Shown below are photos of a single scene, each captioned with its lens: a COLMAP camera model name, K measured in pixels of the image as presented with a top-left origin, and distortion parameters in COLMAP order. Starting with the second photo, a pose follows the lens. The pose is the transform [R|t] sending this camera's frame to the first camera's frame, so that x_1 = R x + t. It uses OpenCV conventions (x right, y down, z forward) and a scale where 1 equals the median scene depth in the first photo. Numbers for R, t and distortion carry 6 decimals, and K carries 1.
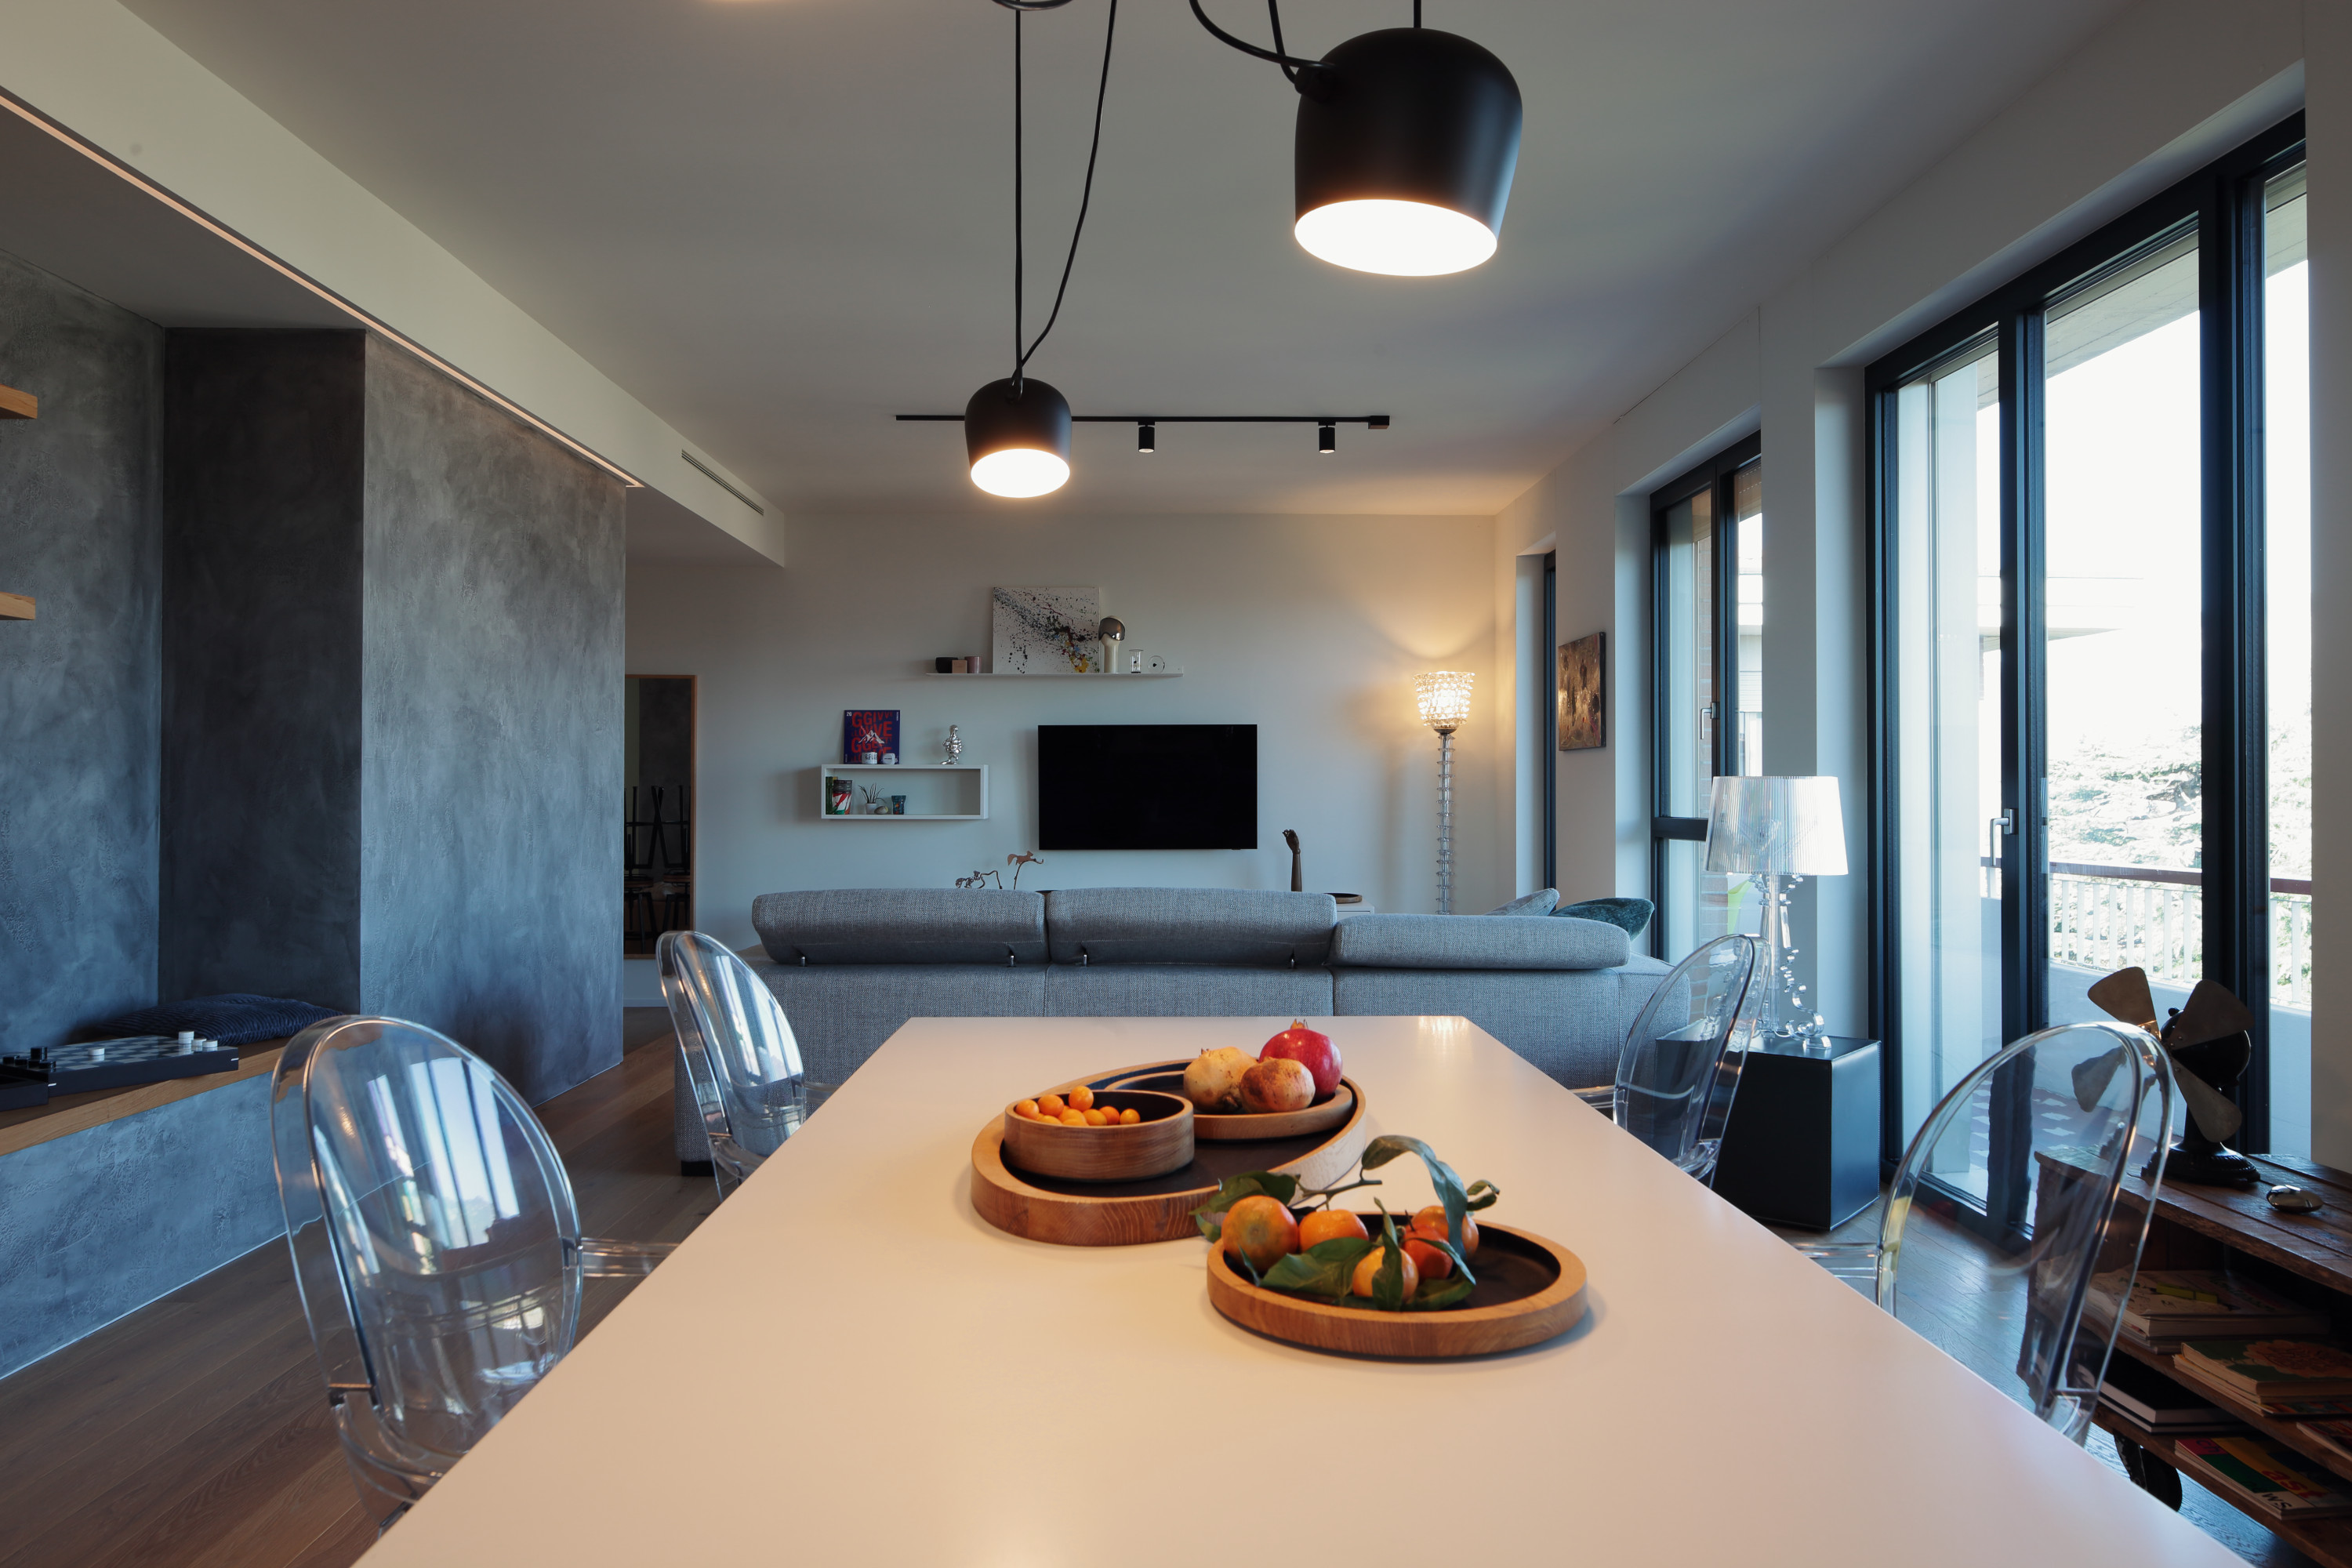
lens RADIAL K [[1580.9, 0, 1169.0], [0, 1580.9, 778.9], [0, 0, 1]] dist [-0.008302, -0.001003]
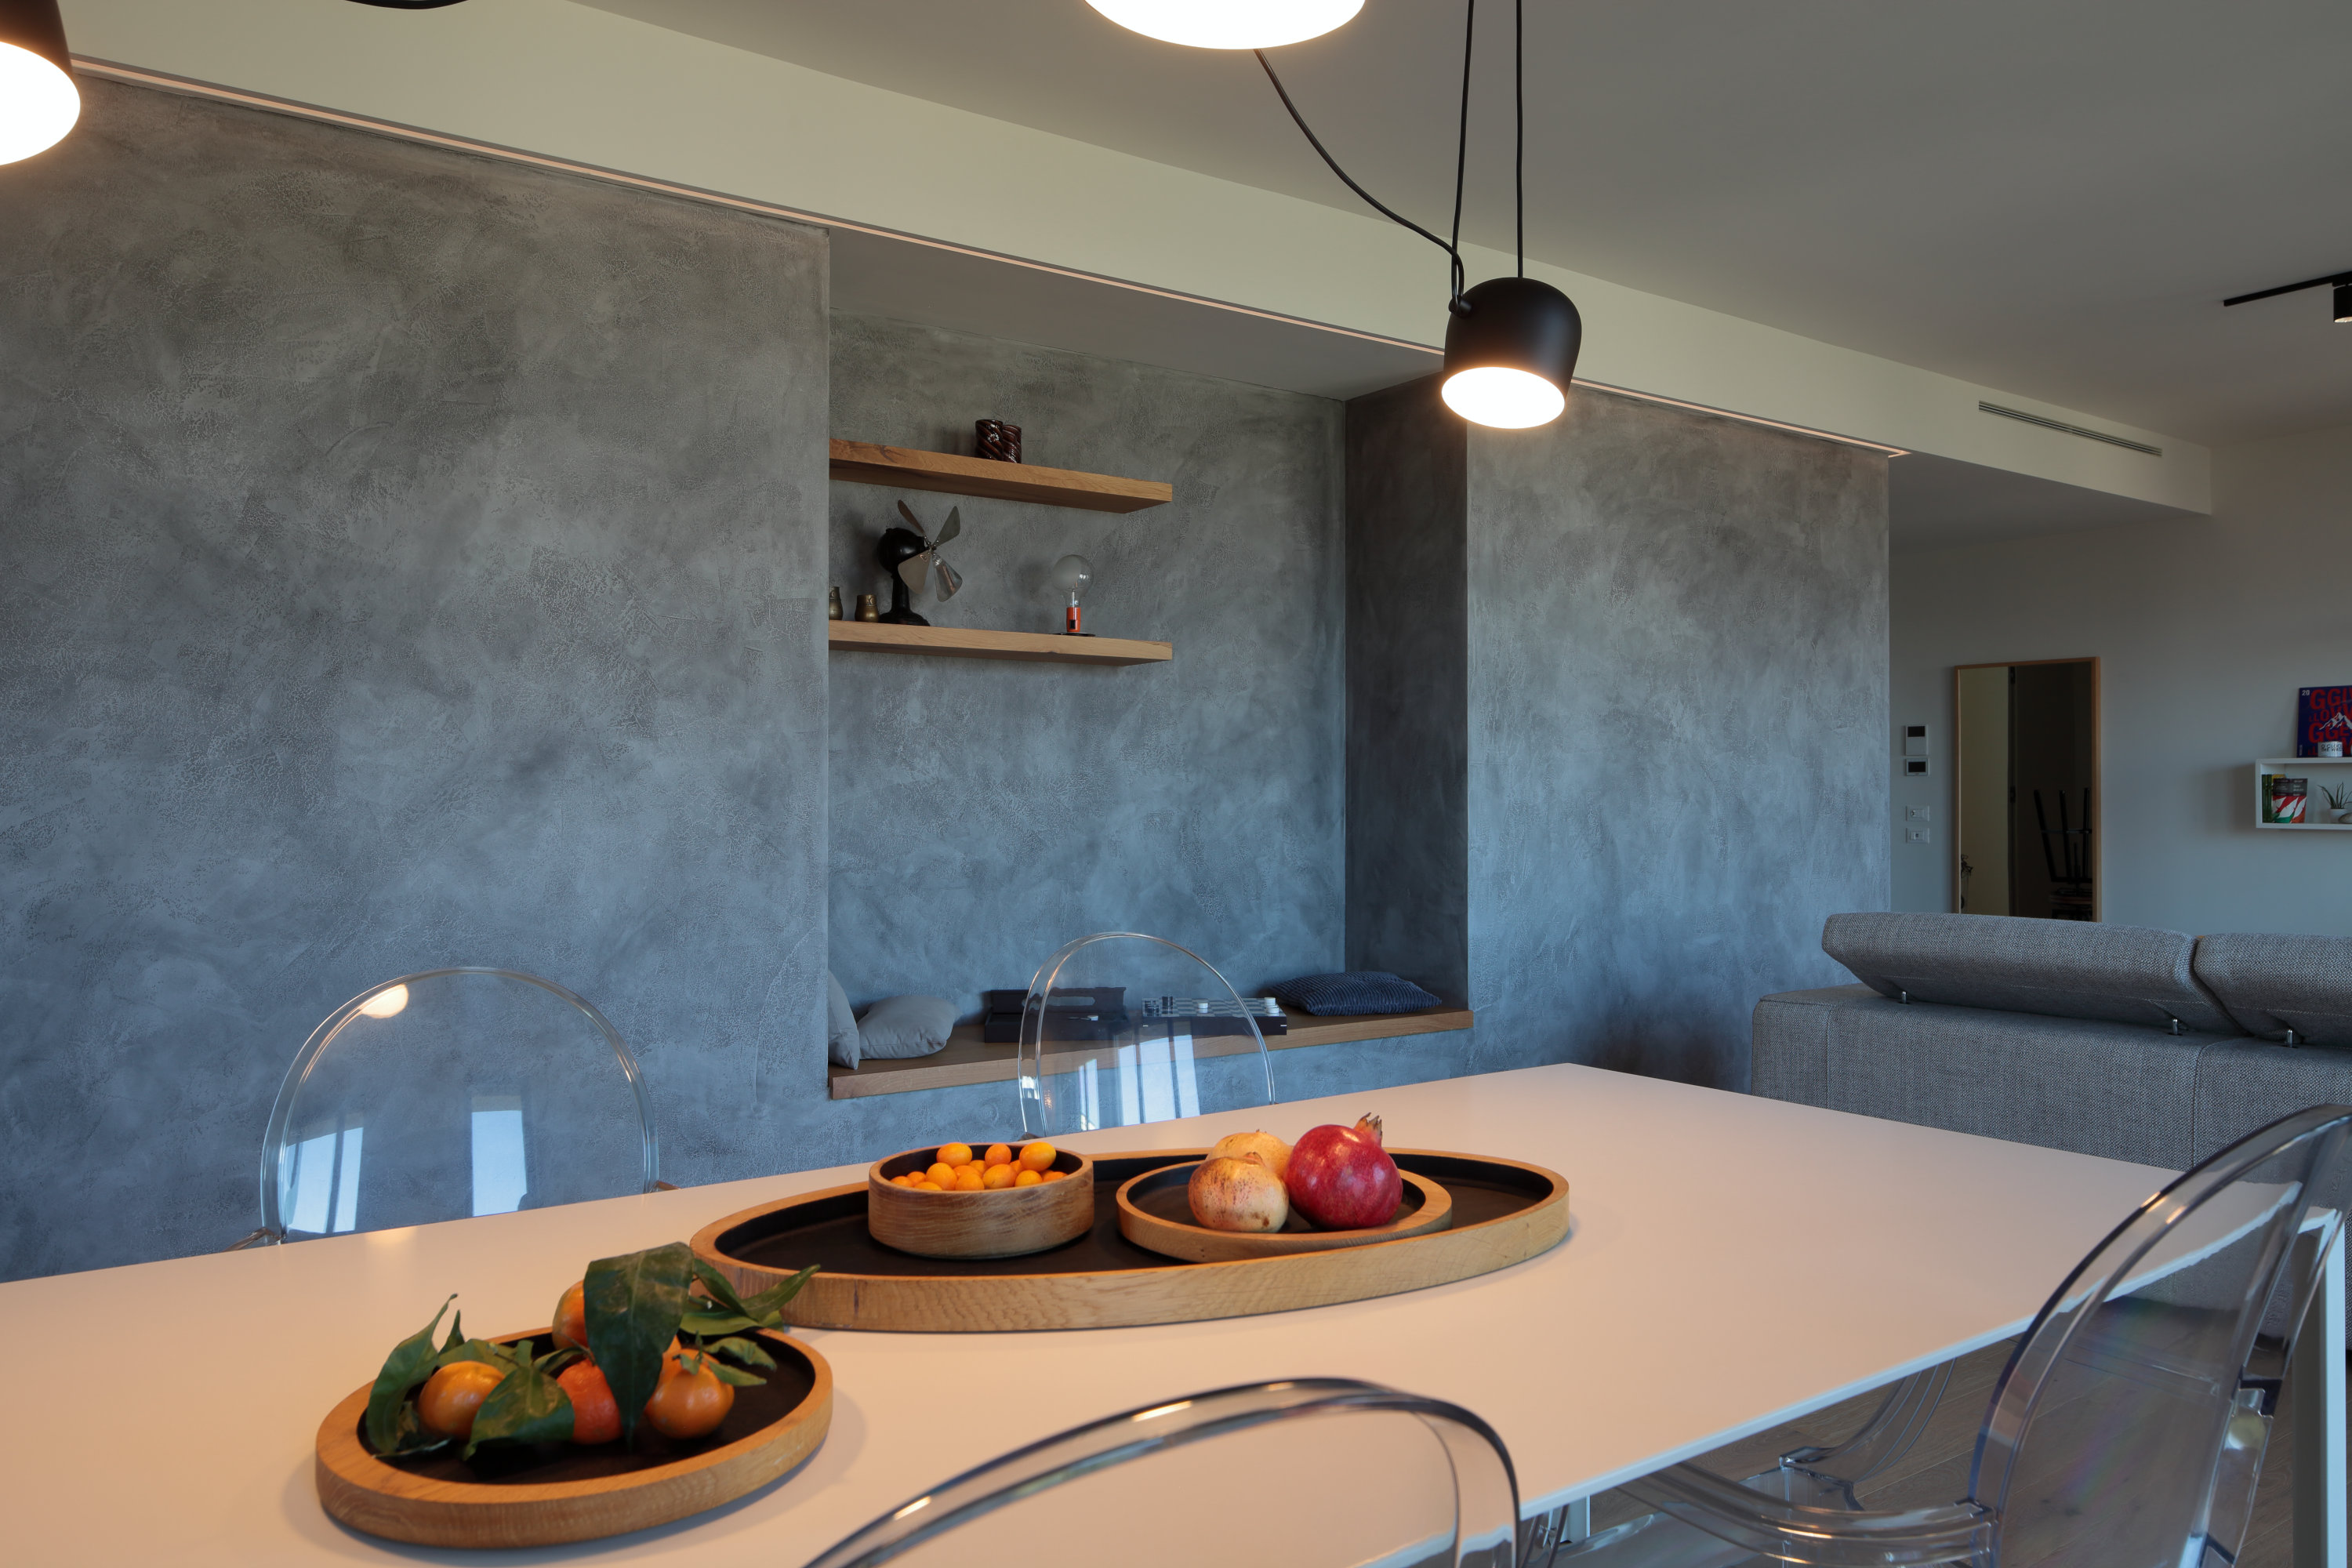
lens RADIAL K [[1580.9, 0, 1169.0], [0, 1580.9, 778.9], [0, 0, 1]] dist [-0.008302, -0.001003]
pose [[0.549998, -0.010377, -0.835102, 0.260381], [0.008516, 0.999941, -0.006817, 0.002830], [0.835123, -0.003363, 0.550054, 0.226335]]
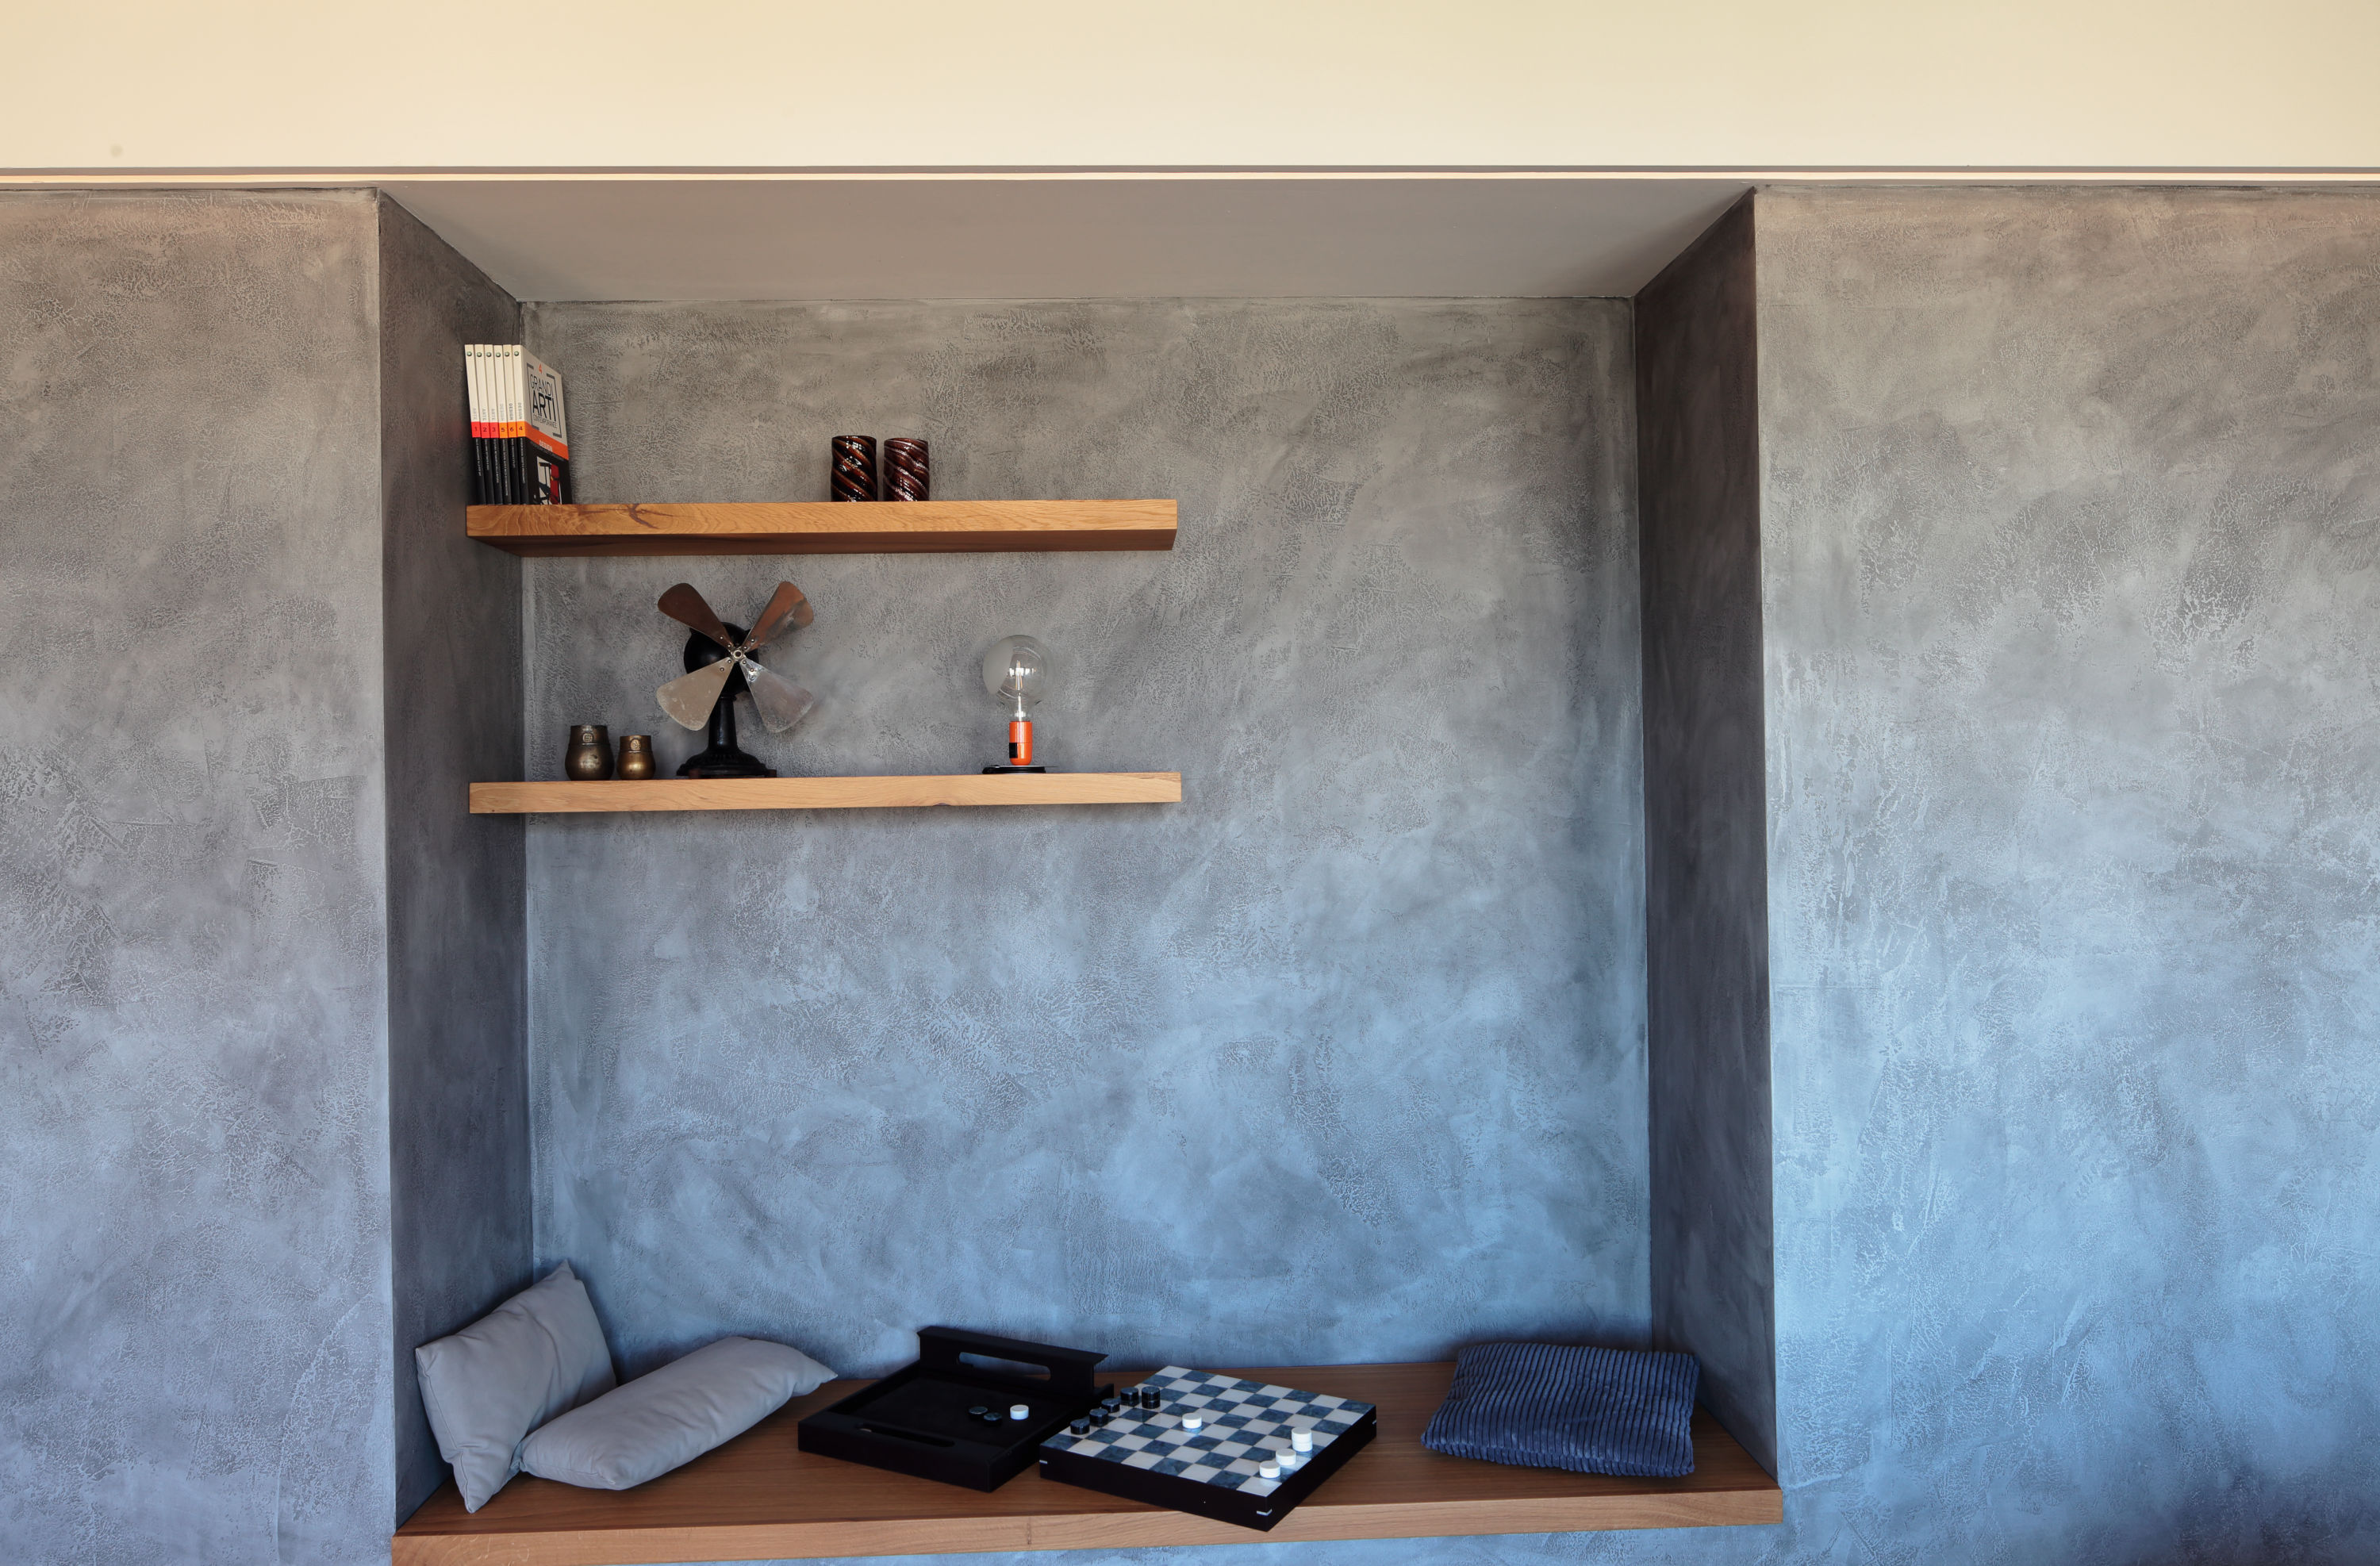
lens RADIAL K [[1620.7, 0, 1184.2], [0, 1620.7, 777.9], [0, 0, 1]] dist [-0.008836, -0.000049]
pose [[0.029100, -0.008018, -0.999544, 0.029686], [0.025310, 0.999653, -0.007282, -0.081285], [0.999256, -0.025086, 0.029293, 0.747101]]
